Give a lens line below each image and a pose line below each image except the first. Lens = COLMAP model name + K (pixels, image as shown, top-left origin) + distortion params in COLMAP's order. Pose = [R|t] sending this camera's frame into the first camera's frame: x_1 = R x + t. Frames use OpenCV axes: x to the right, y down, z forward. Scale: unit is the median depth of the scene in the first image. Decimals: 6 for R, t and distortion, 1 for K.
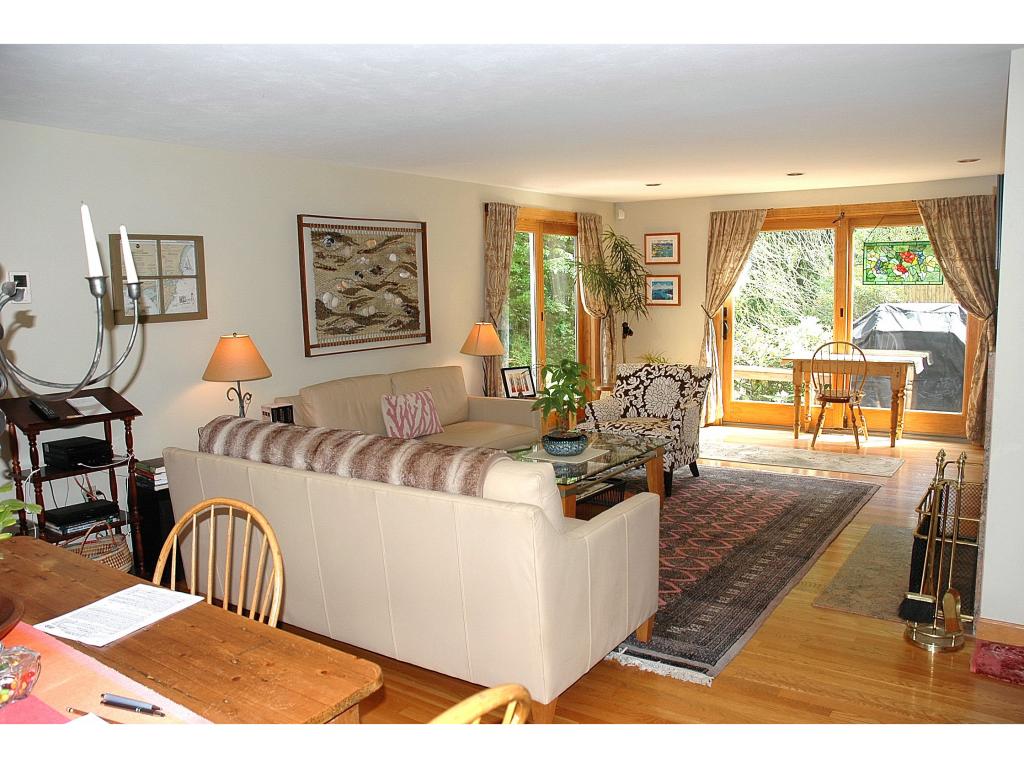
lens RADIAL K [[809.9, 0, 516.0], [0, 809.9, 387.2], [0, 0, 1]] dist [-0.173648, 0.163847]
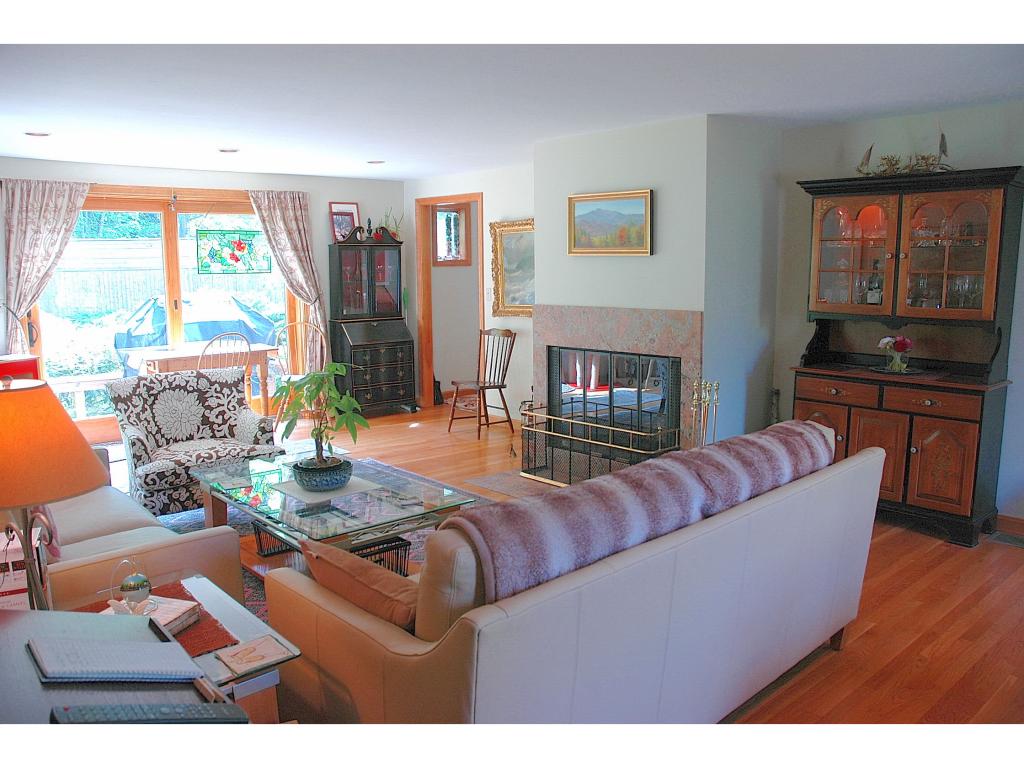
lens RADIAL K [[809.9, 0, 516.0], [0, 809.9, 387.2], [0, 0, 1]] dist [-0.173648, 0.163847]
pose [[0.226495, -0.122569, 0.966269, -0.425963], [0.123529, 0.987655, 0.096326, -0.042222], [-0.966147, 0.097545, 0.238840, 0.438897]]
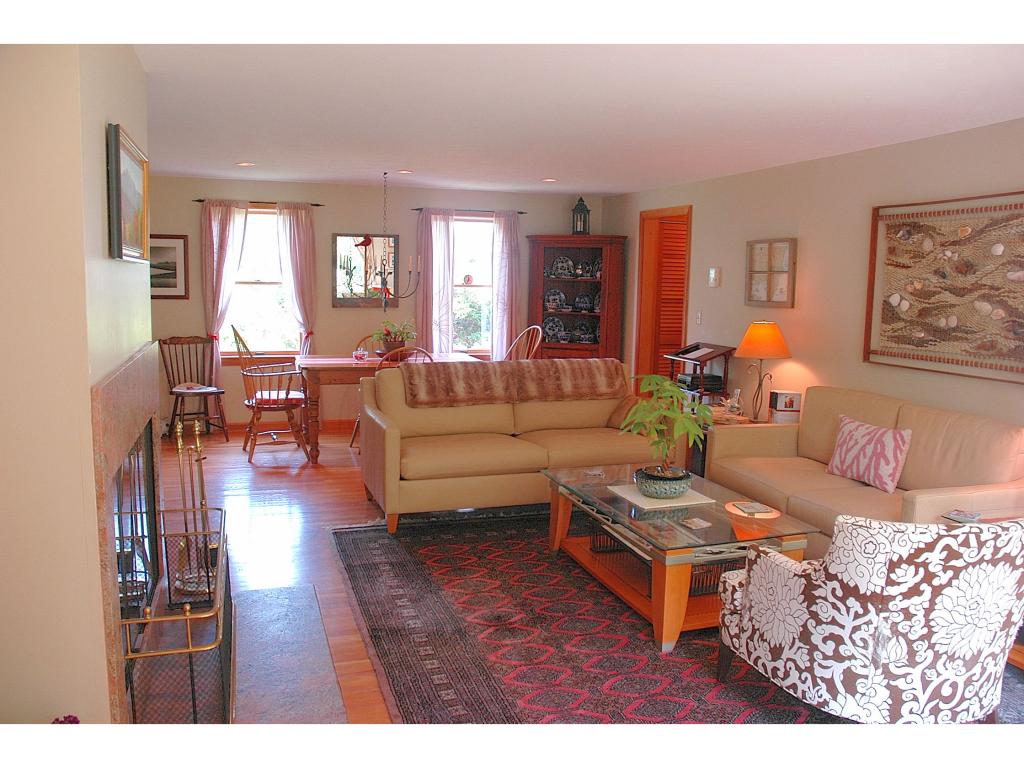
lens RADIAL K [[809.9, 0, 516.0], [0, 809.9, 387.2], [0, 0, 1]] dist [-0.173648, 0.163847]
pose [[-0.601585, 0.114594, -0.790546, 0.528508], [-0.109248, 0.968555, 0.223532, -0.126513], [0.791303, 0.220839, -0.570149, 0.906836]]
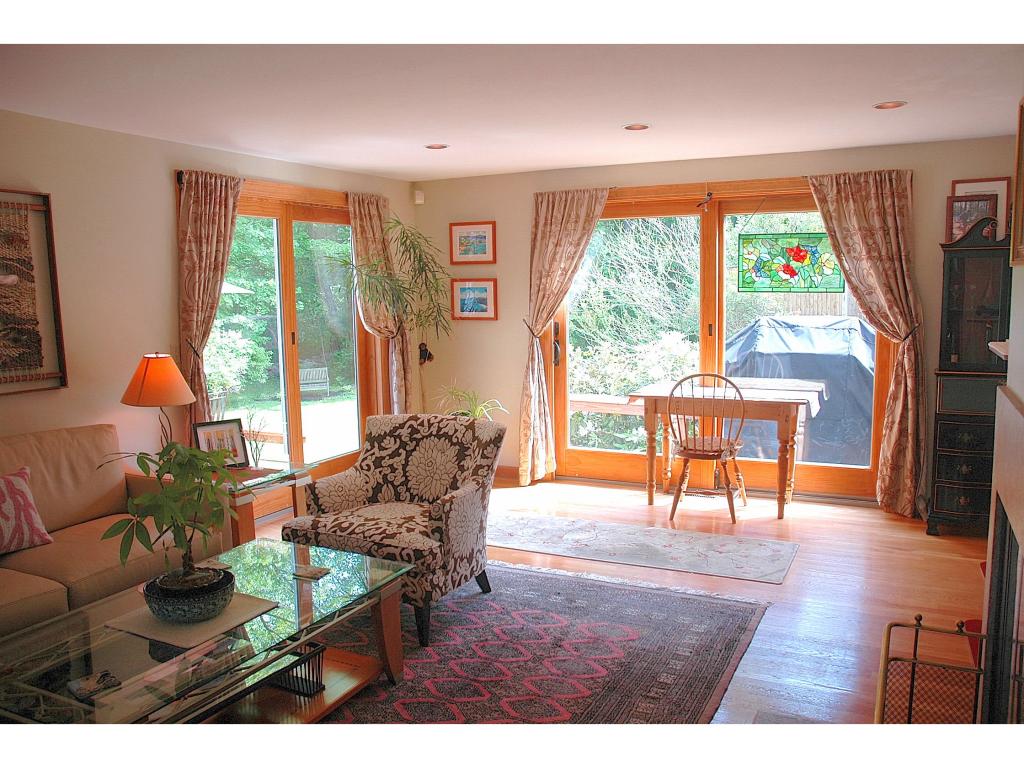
lens RADIAL K [[809.9, 0, 516.0], [0, 809.9, 387.2], [0, 0, 1]] dist [-0.173648, 0.163847]
pose [[0.989889, -0.011132, 0.141409, 0.139143], [0.011876, 0.999920, -0.004417, -0.043545], [-0.141348, 0.006052, 0.989941, 0.313772]]
